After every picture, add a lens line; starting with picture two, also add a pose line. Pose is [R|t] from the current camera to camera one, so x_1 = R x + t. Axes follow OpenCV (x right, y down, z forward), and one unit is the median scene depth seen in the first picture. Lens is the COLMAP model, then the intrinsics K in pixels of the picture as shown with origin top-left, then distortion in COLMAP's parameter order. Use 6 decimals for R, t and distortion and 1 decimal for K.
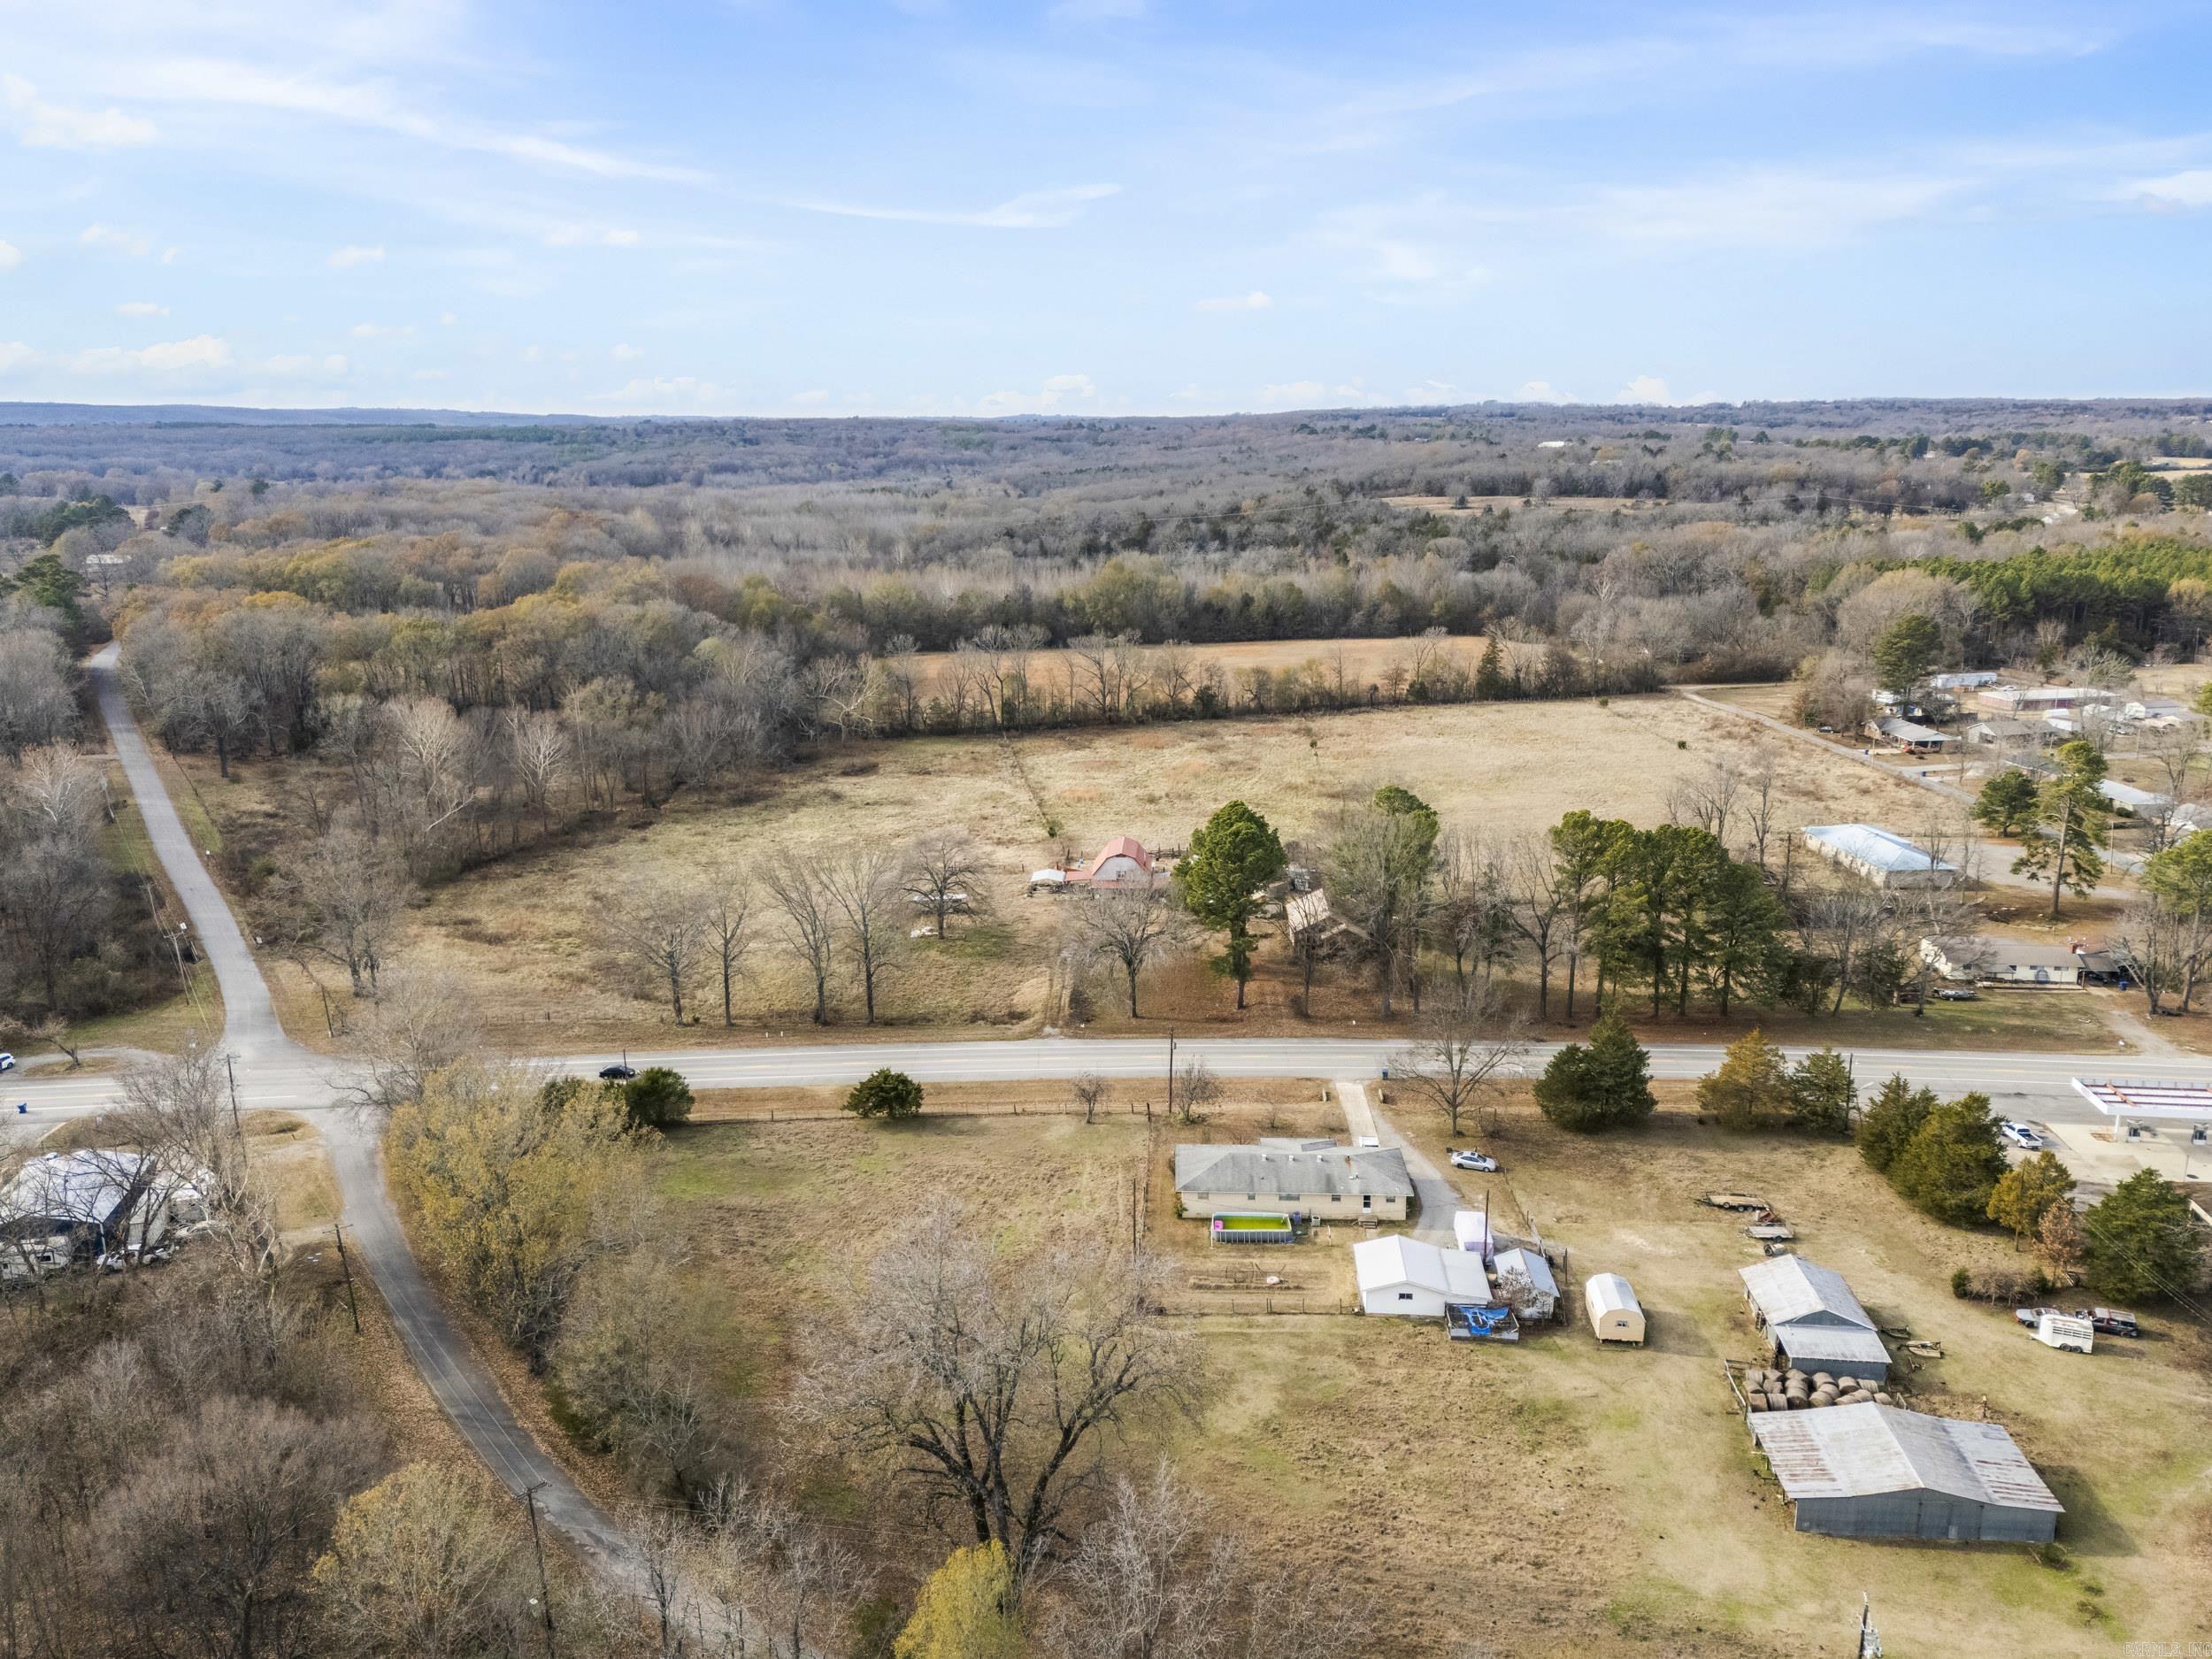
lens RADIAL K [[1627.8, 0, 1119.4], [0, 1627.8, 830.5], [0, 0, 1]] dist [0.065682, -0.054442]
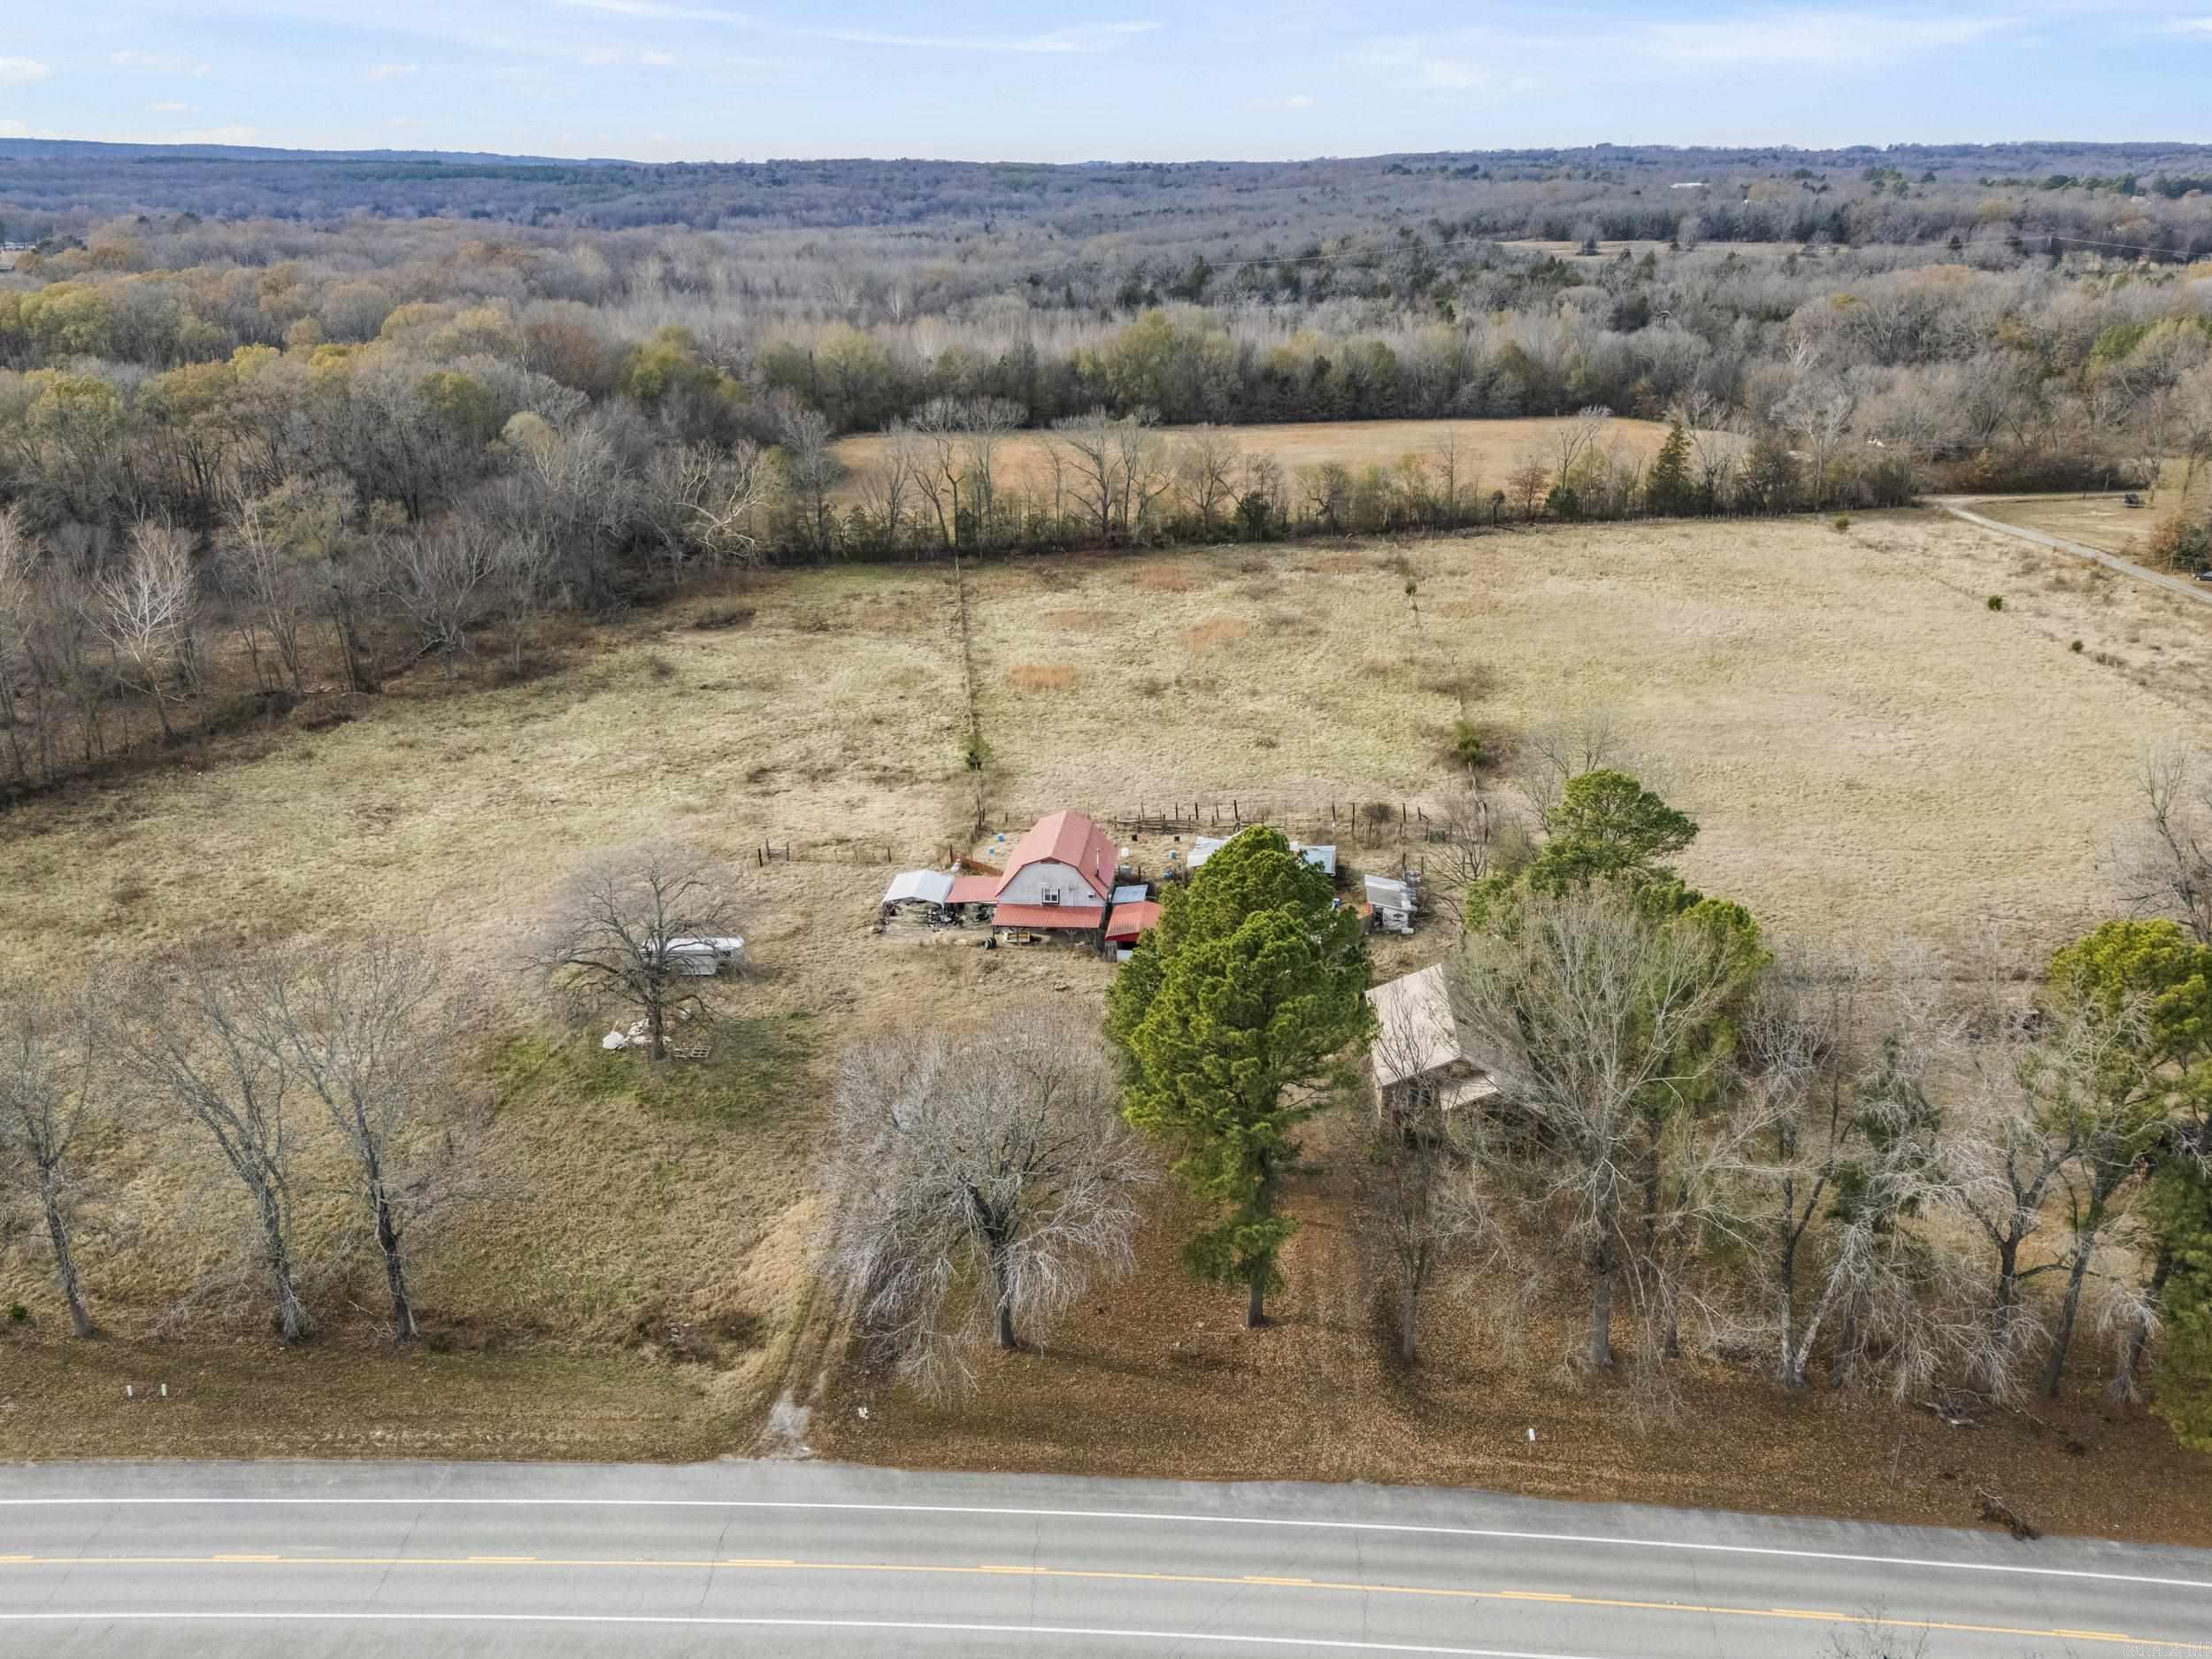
lens RADIAL K [[1627.8, 0, 1115.4], [0, 1627.8, 835.2], [0, 0, 1]] dist [0.065682, -0.054442]
pose [[0.998898, 0.022075, -0.041415, 0.023605], [-0.016199, 0.990412, 0.137194, -0.035111], [0.044046, -0.136372, 0.989678, 0.263343]]
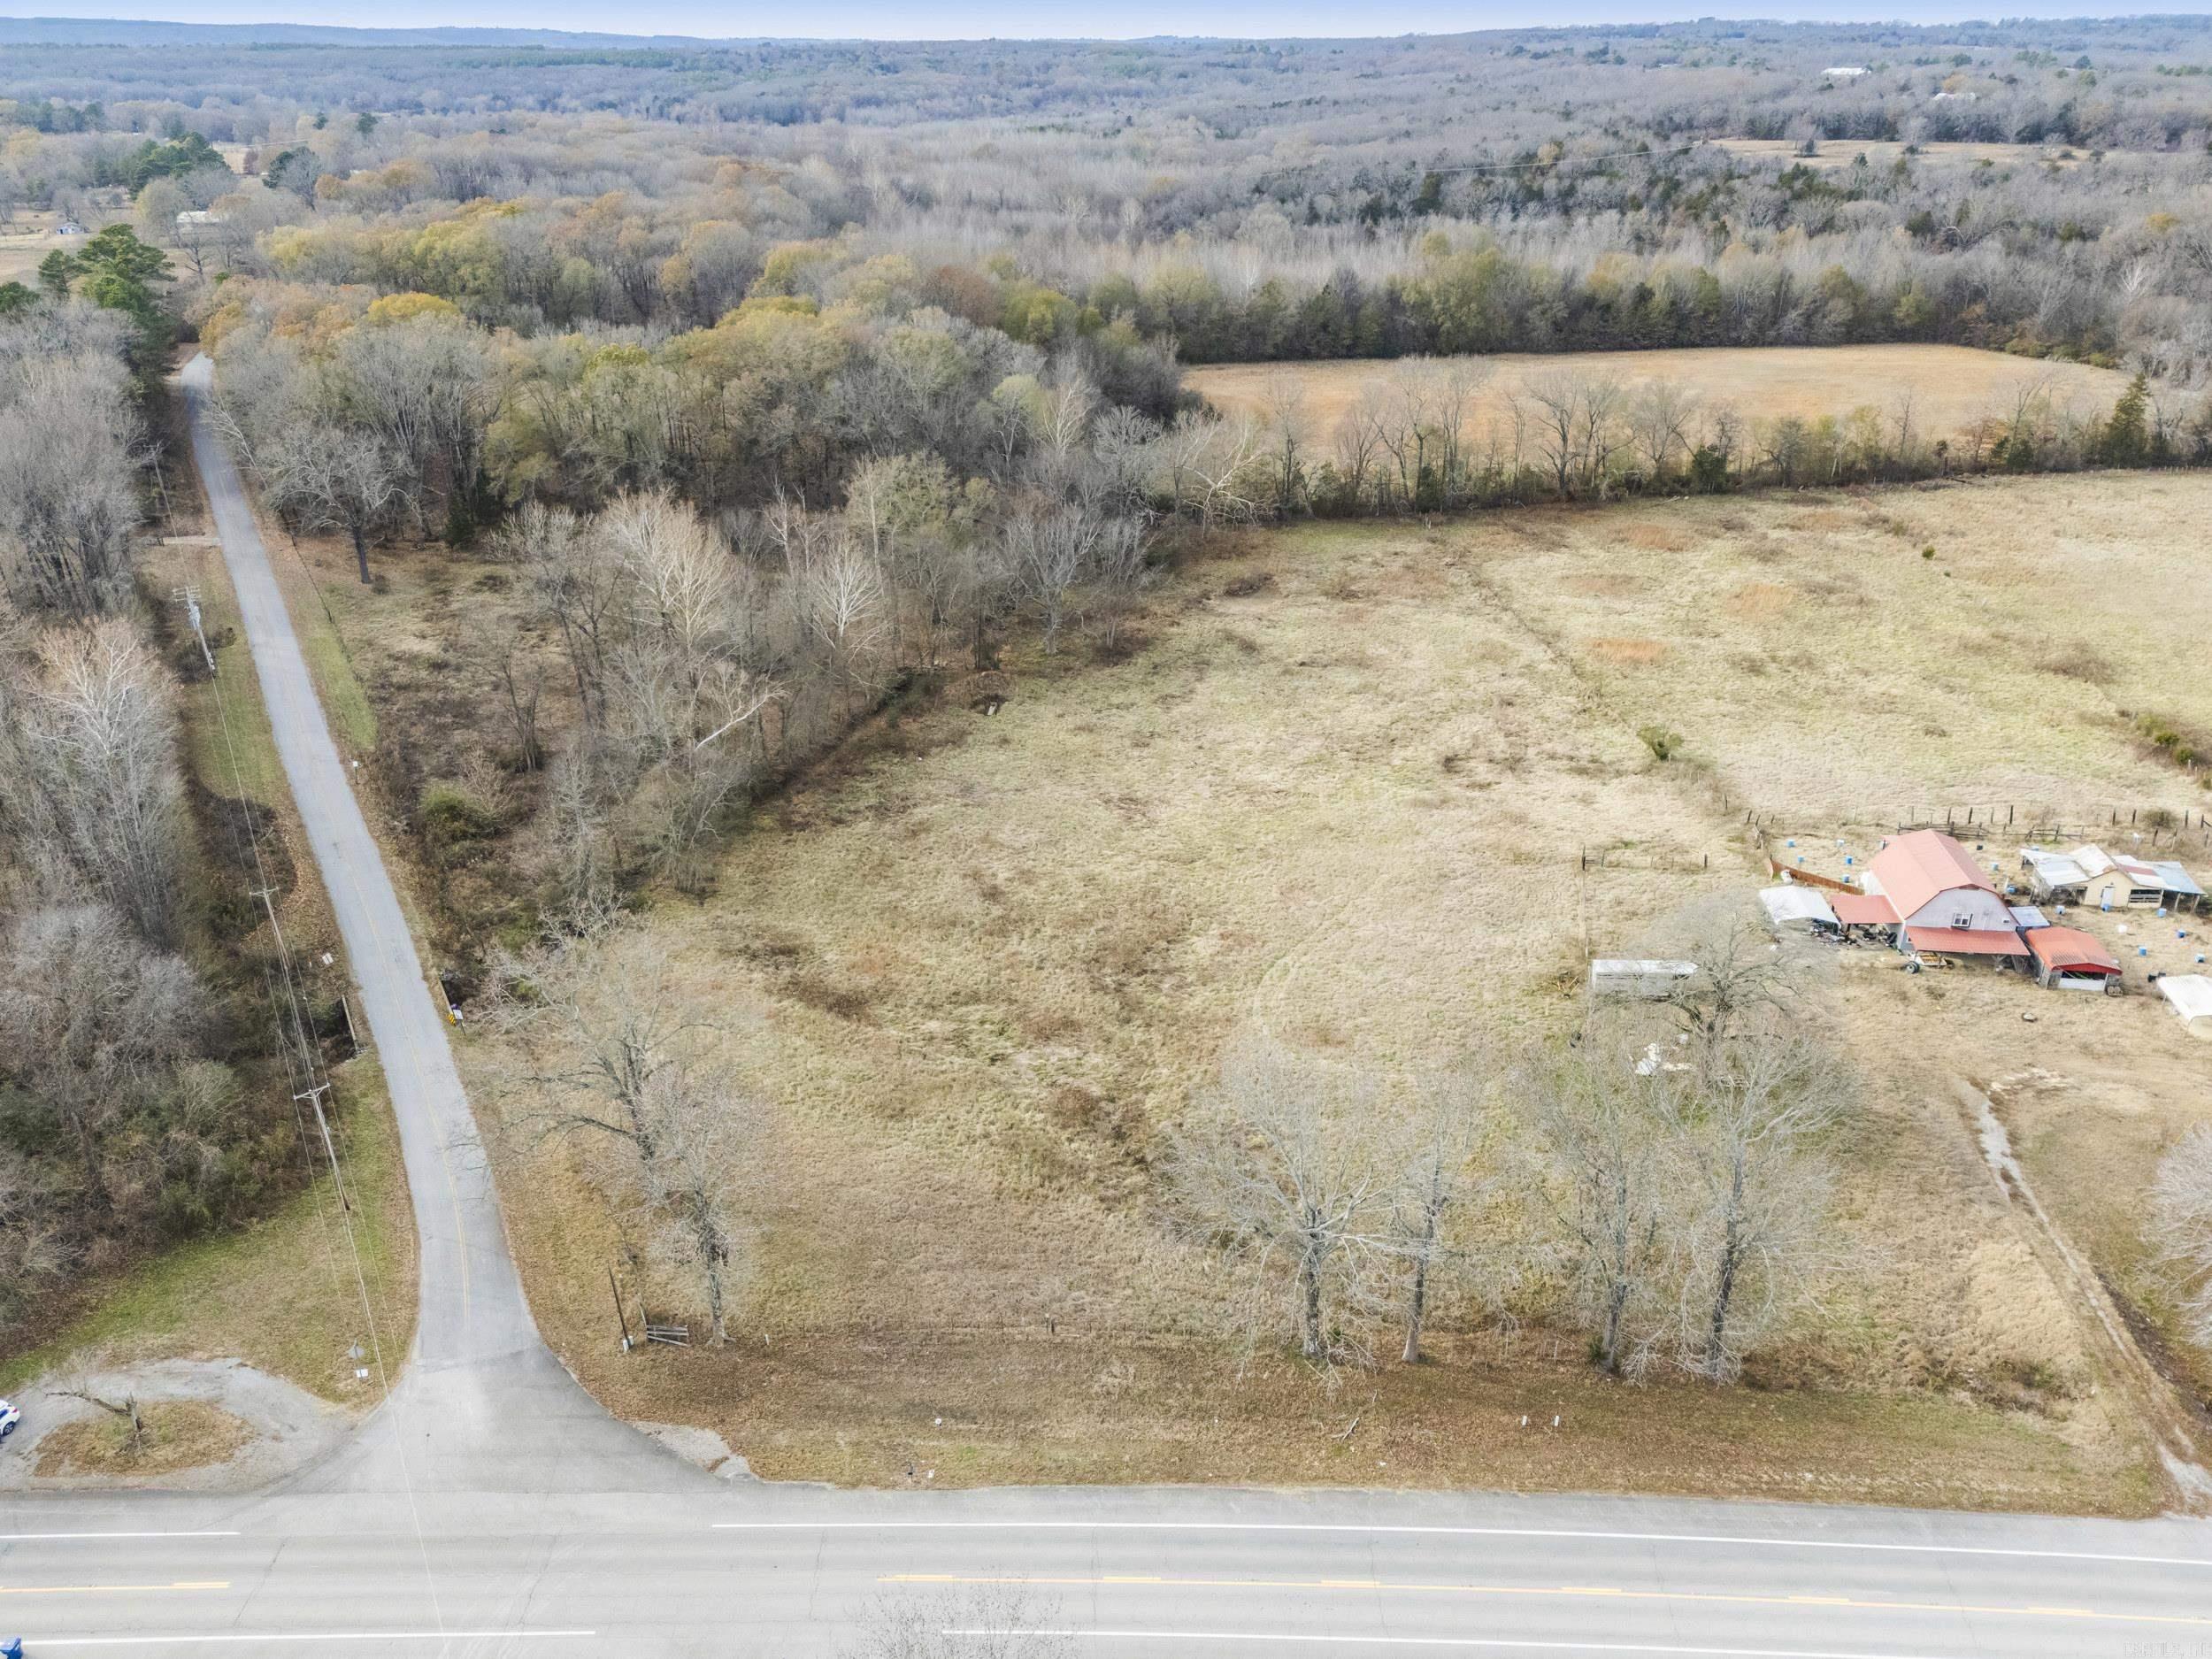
lens RADIAL K [[1627.8, 0, 1109.7], [0, 1627.8, 795.9], [0, 0, 1]] dist [0.065682, -0.054442]
pose [[0.997212, 0.032522, -0.067160, -0.134722], [-0.019758, 0.982982, 0.182634, -0.058777], [0.071956, -0.180798, 0.980885, 0.244141]]
